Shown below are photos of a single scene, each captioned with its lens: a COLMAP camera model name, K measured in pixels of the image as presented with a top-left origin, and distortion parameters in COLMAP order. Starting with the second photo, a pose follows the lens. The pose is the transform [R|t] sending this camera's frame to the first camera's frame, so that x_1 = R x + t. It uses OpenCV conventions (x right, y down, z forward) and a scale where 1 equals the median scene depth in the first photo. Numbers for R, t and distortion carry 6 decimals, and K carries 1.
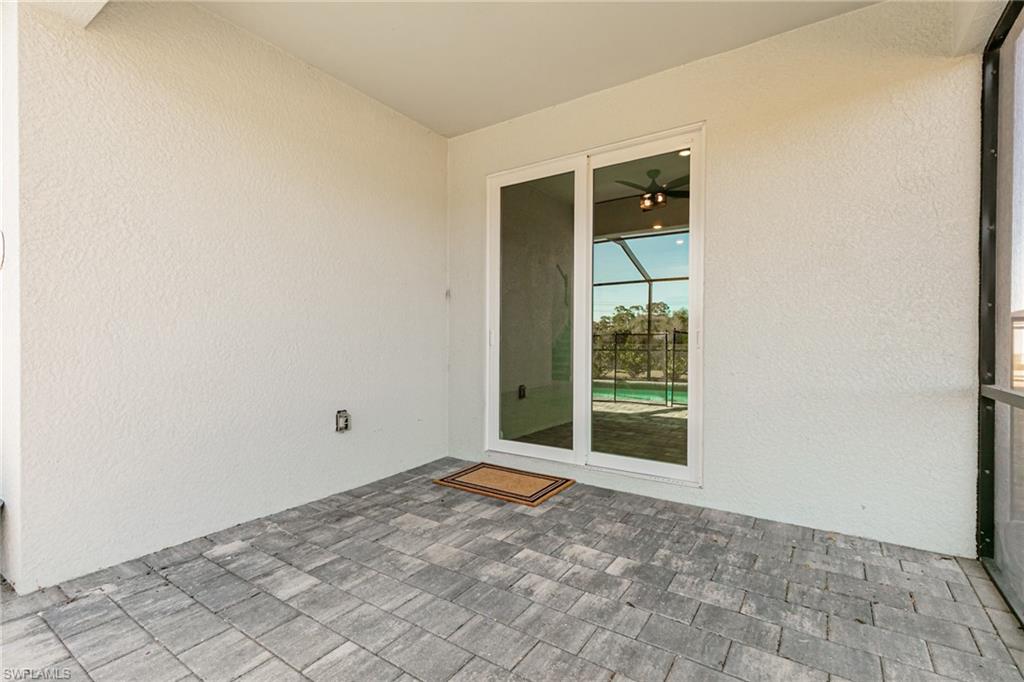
lens RADIAL K [[466.8, 0, 512.7], [0, 466.8, 340.7], [0, 0, 1]] dist [0.002519, 0.000008]
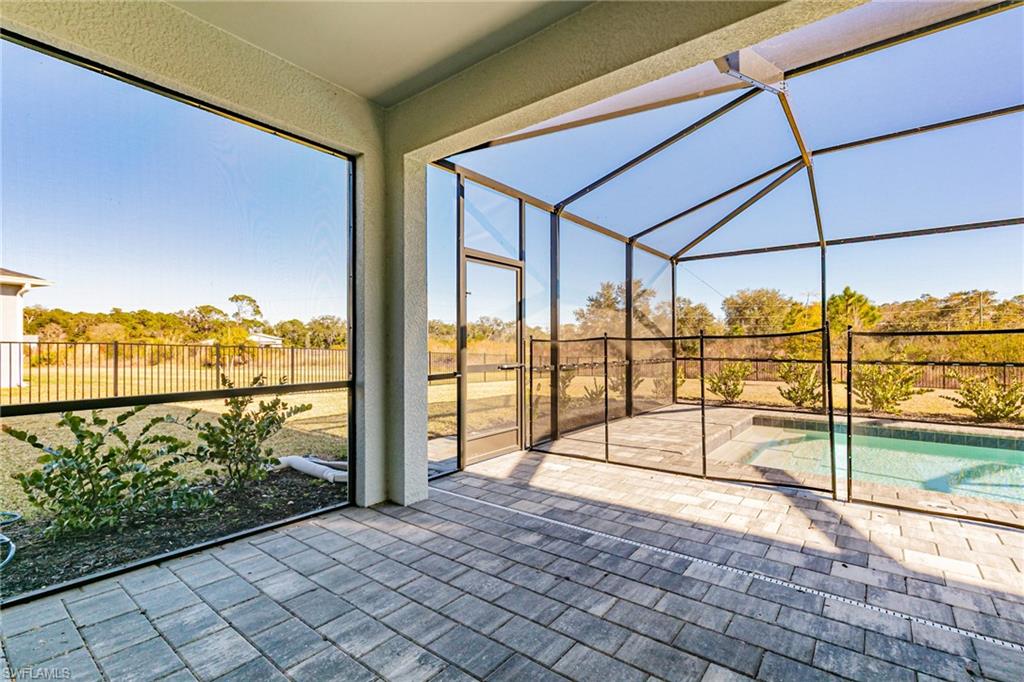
lens RADIAL K [[466.8, 0, 517.0], [0, 466.8, 341.1], [0, 0, 1]] dist [0.002519, 0.000008]
pose [[-0.997965, 0.002183, 0.063732, -0.206882], [0.001988, 0.999993, -0.003124, -0.033206], [-0.063739, -0.002991, -0.997962, 2.022498]]
